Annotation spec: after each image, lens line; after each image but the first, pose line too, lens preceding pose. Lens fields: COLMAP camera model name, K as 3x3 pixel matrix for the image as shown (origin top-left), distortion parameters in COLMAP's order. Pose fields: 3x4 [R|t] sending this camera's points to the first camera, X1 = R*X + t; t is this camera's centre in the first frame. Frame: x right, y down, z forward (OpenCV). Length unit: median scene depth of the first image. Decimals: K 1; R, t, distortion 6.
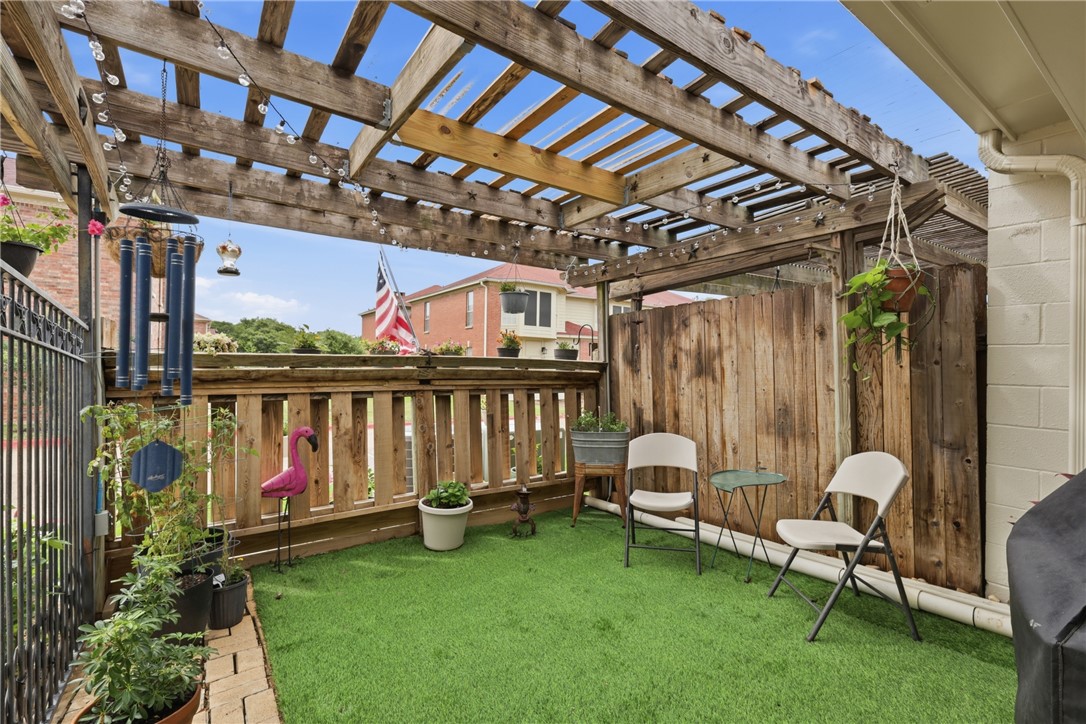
lens RADIAL K [[484.9, 0, 544.4], [0, 484.9, 363.3], [0, 0, 1]] dist [0.001205, 0.000458]
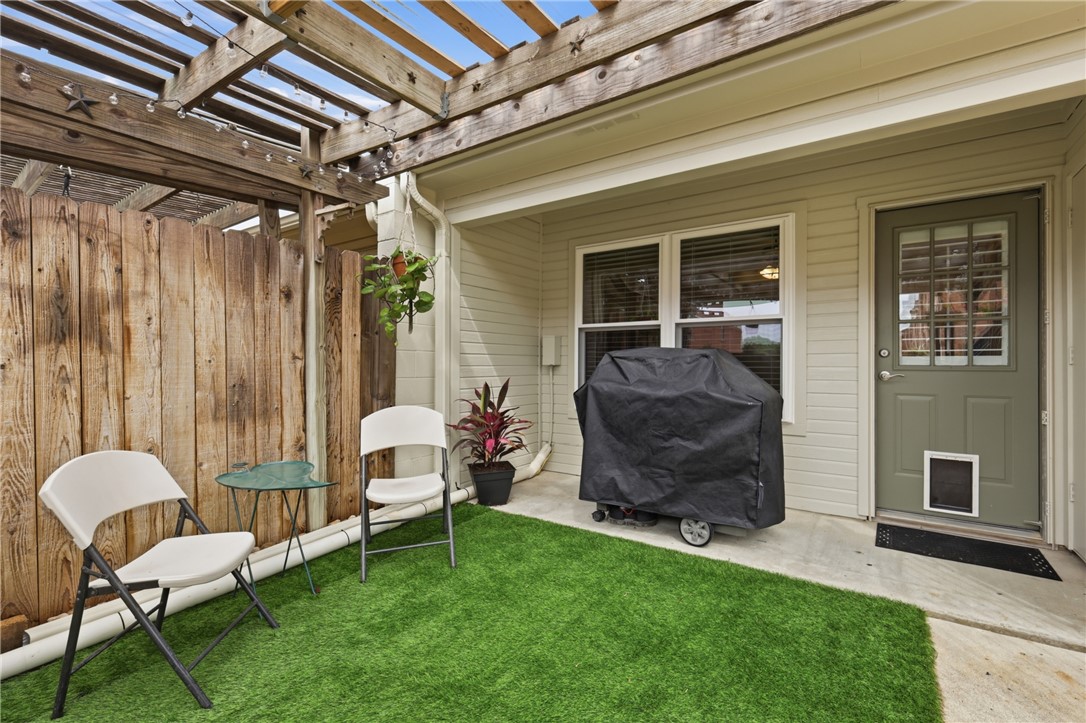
lens RADIAL K [[484.9, 0, 544.2], [0, 484.9, 360.4], [0, 0, 1]] dist [0.001205, 0.000458]
pose [[-0.341356, -0.009747, 0.939884, -0.408804], [-0.011713, 0.999913, 0.006116, 0.044660], [-0.939861, -0.008921, -0.341440, 0.802949]]
